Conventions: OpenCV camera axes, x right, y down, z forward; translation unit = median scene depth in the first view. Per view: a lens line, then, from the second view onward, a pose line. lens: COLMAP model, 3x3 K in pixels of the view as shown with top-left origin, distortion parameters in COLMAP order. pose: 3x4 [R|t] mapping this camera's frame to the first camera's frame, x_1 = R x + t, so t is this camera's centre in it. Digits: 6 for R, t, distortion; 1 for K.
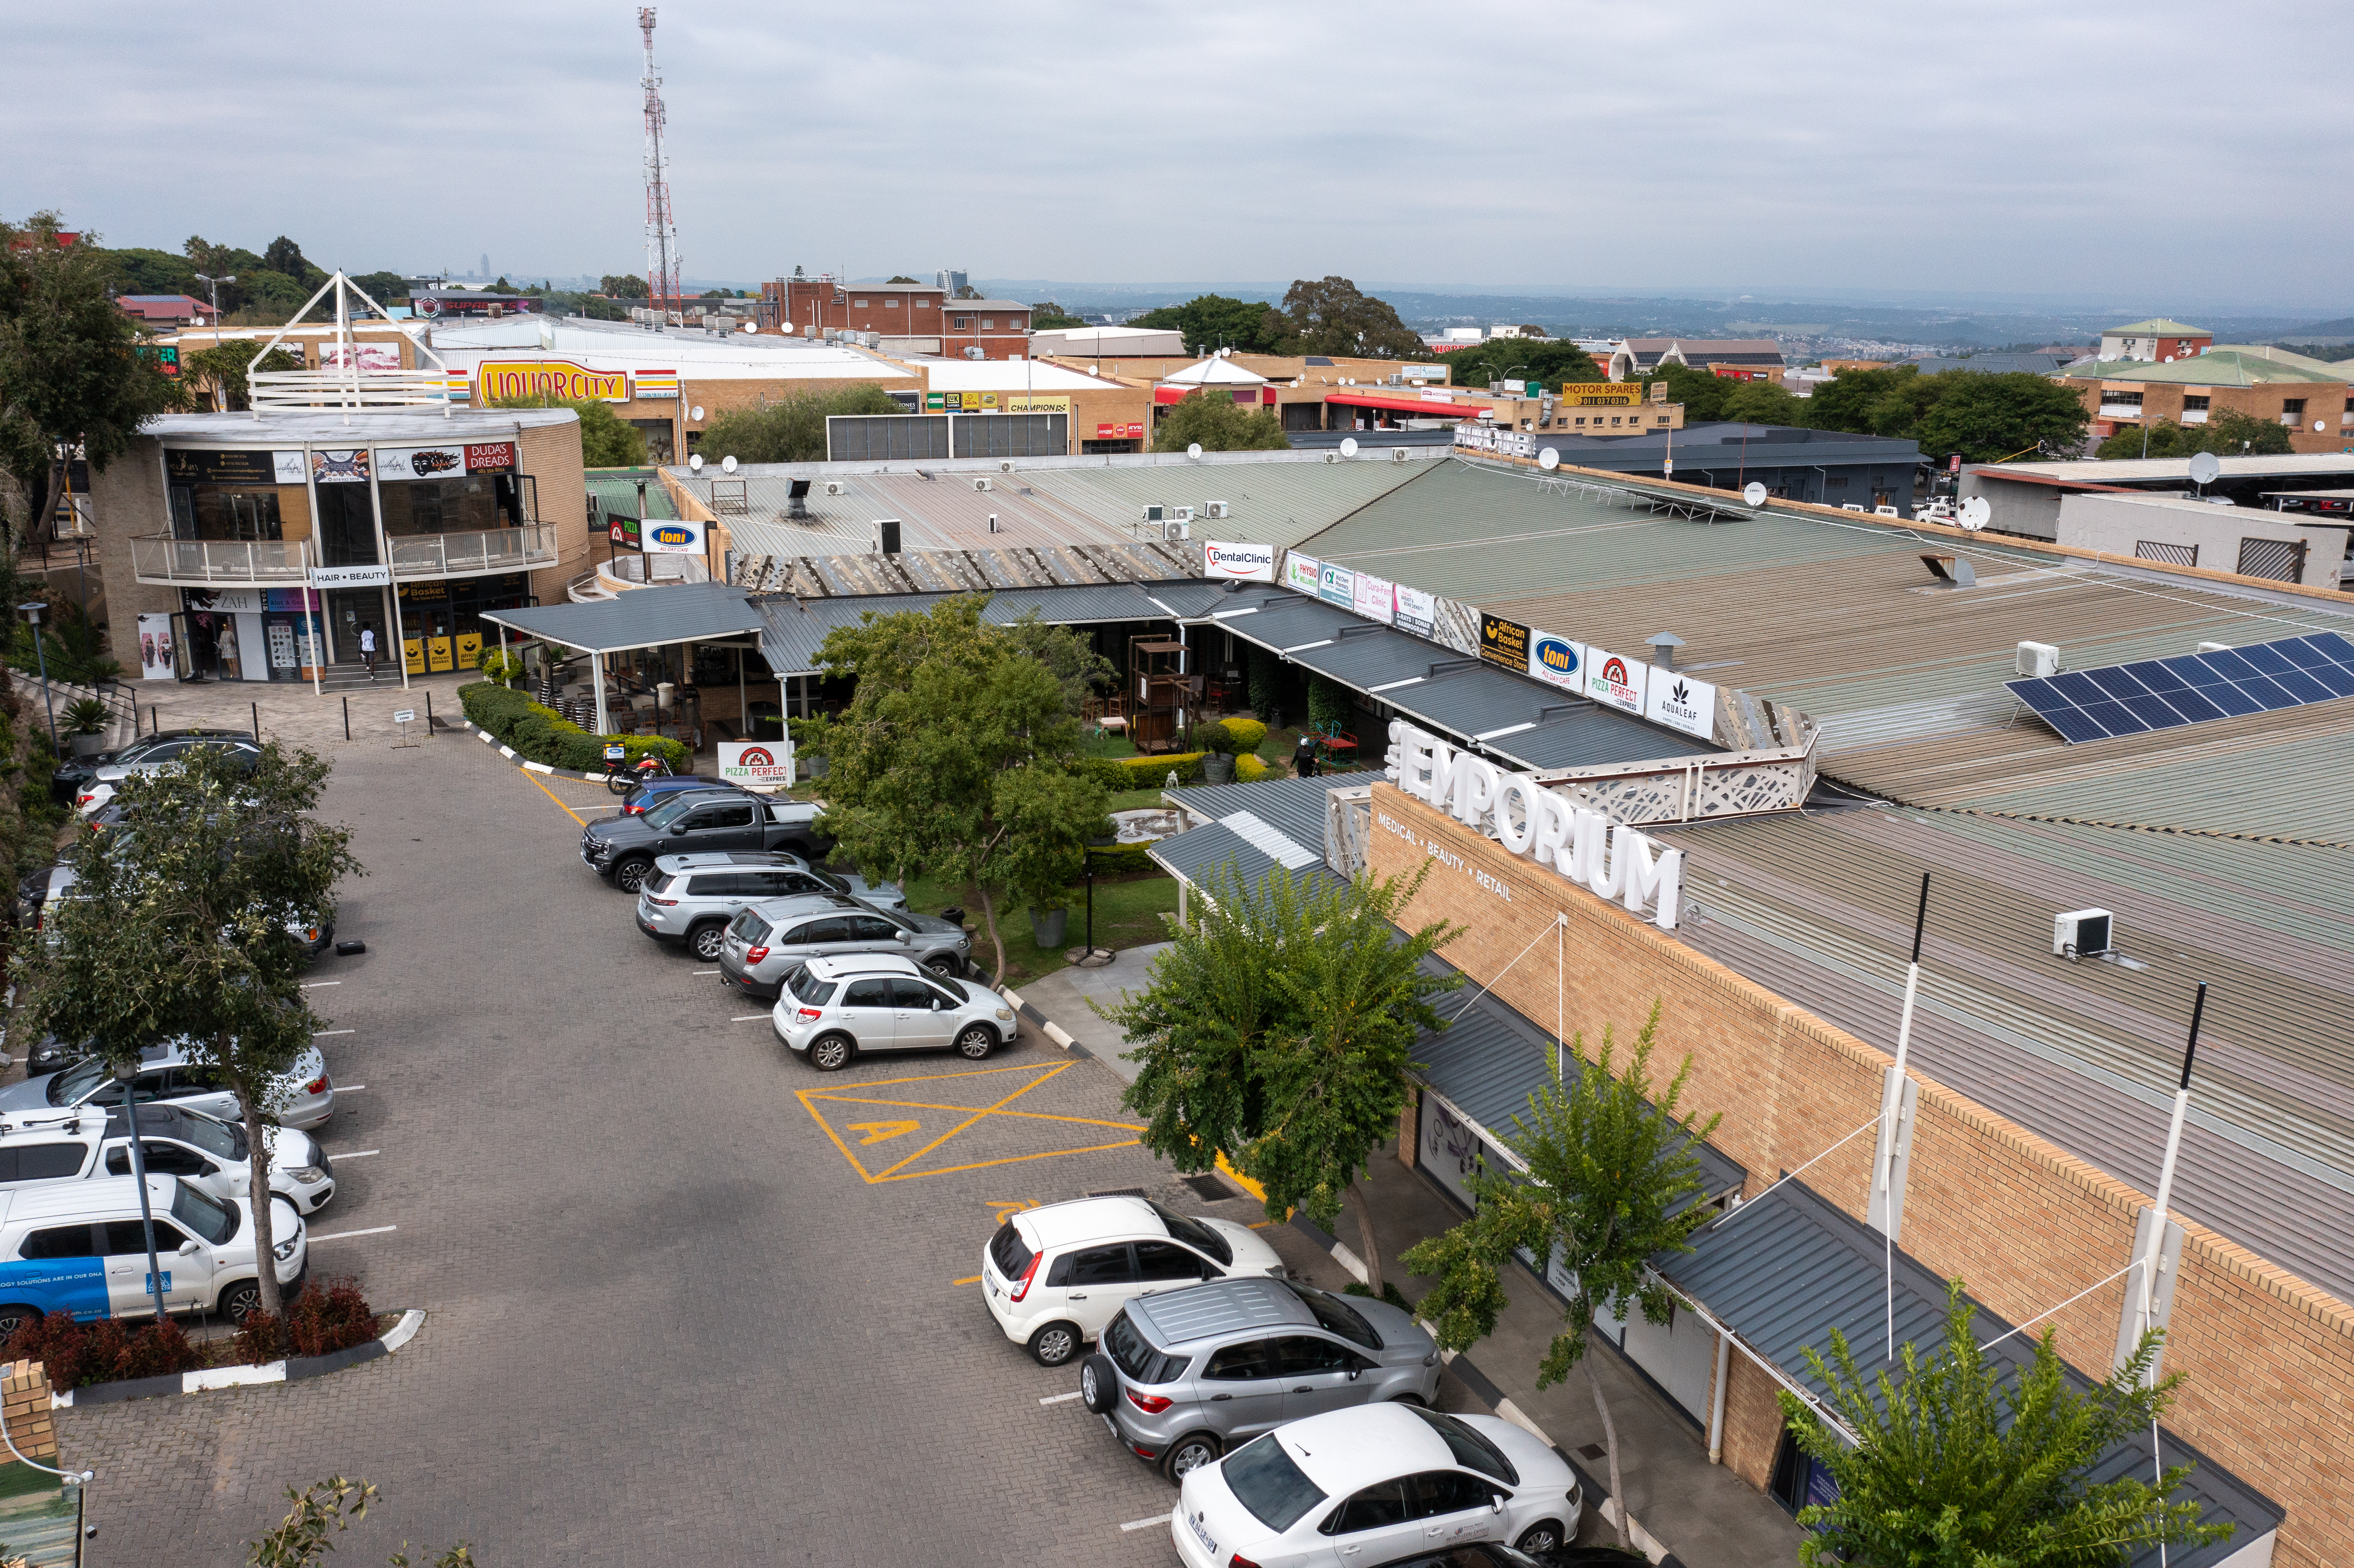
lens RADIAL K [[1839.2, 0, 1183.9], [0, 1839.2, 779.3], [0, 0, 1]] dist [-0.016947, -0.001500]
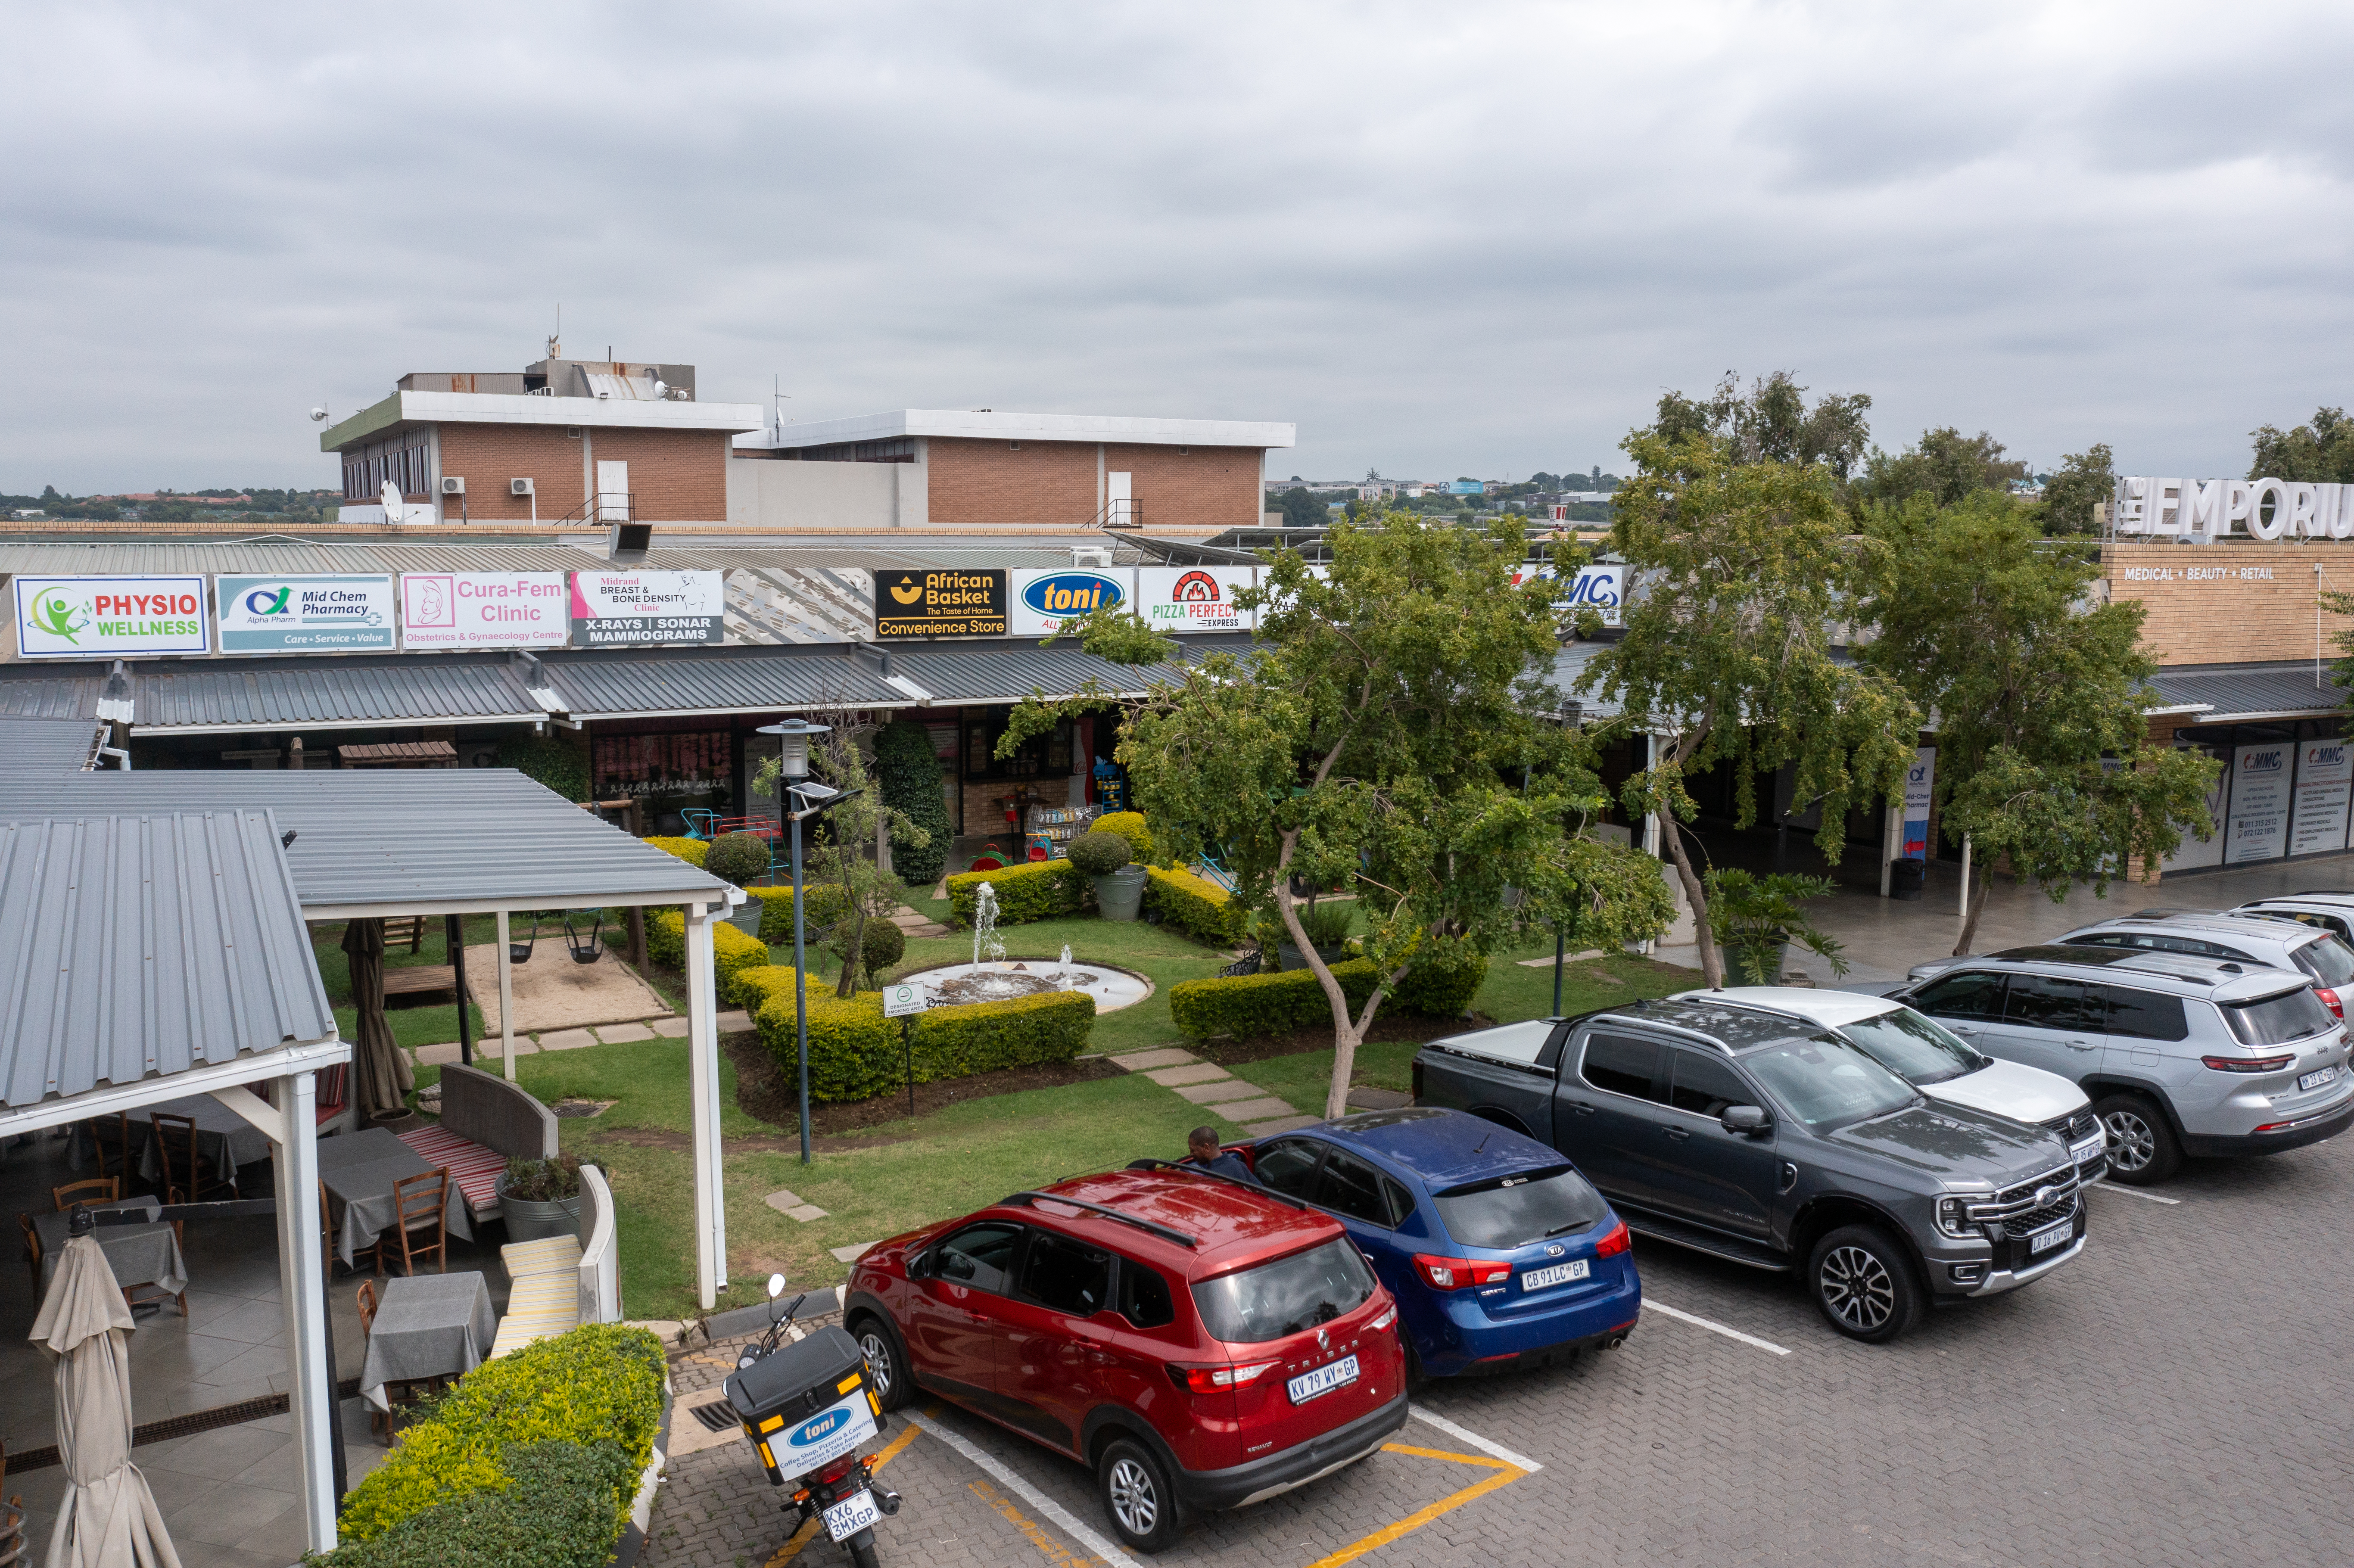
lens RADIAL K [[1839.2, 0, 1182.3], [0, 1839.2, 793.6], [0, 0, 1]] dist [-0.016947, -0.001500]
pose [[-0.147256, -0.151058, 0.977495, -0.461803], [0.242629, 0.952557, 0.183755, -0.098919], [-0.958878, 0.264227, -0.103619, 0.895946]]
